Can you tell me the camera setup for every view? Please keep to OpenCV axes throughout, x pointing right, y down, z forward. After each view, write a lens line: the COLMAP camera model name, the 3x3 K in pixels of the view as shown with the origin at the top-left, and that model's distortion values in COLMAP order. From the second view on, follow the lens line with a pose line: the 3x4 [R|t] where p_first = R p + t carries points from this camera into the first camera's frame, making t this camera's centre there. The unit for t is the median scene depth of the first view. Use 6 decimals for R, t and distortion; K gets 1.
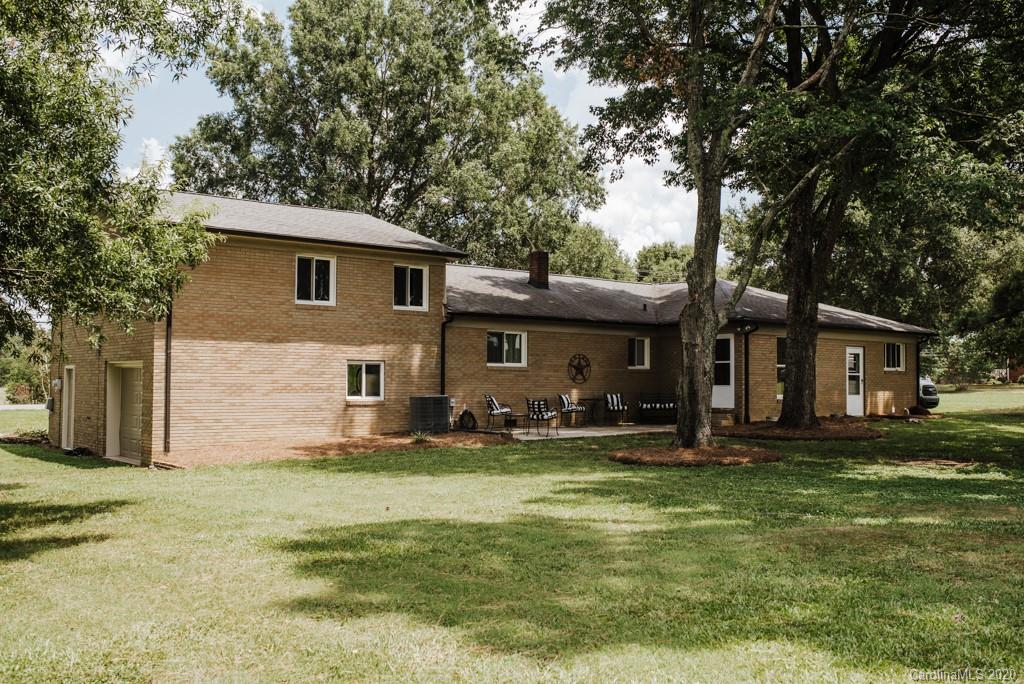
lens RADIAL K [[1020.7, 0, 512.0], [0, 1020.7, 342.0], [0, 0, 1]] dist [-0.008486, -0.000386]
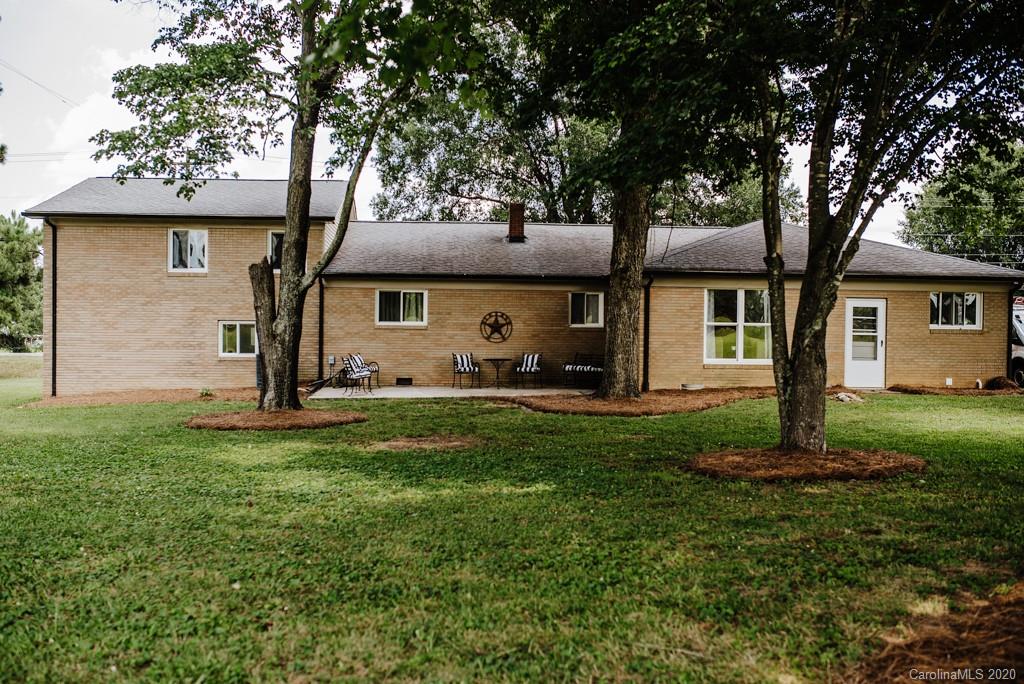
lens RADIAL K [[1020.7, 0, 512.0], [0, 1020.7, 342.0], [0, 0, 1]] dist [-0.008486, -0.000386]
pose [[0.805980, 0.010421, -0.591851, 0.753174], [0.019577, 0.998829, 0.044247, -0.001925], [0.591619, -0.047249, 0.804832, 0.285516]]
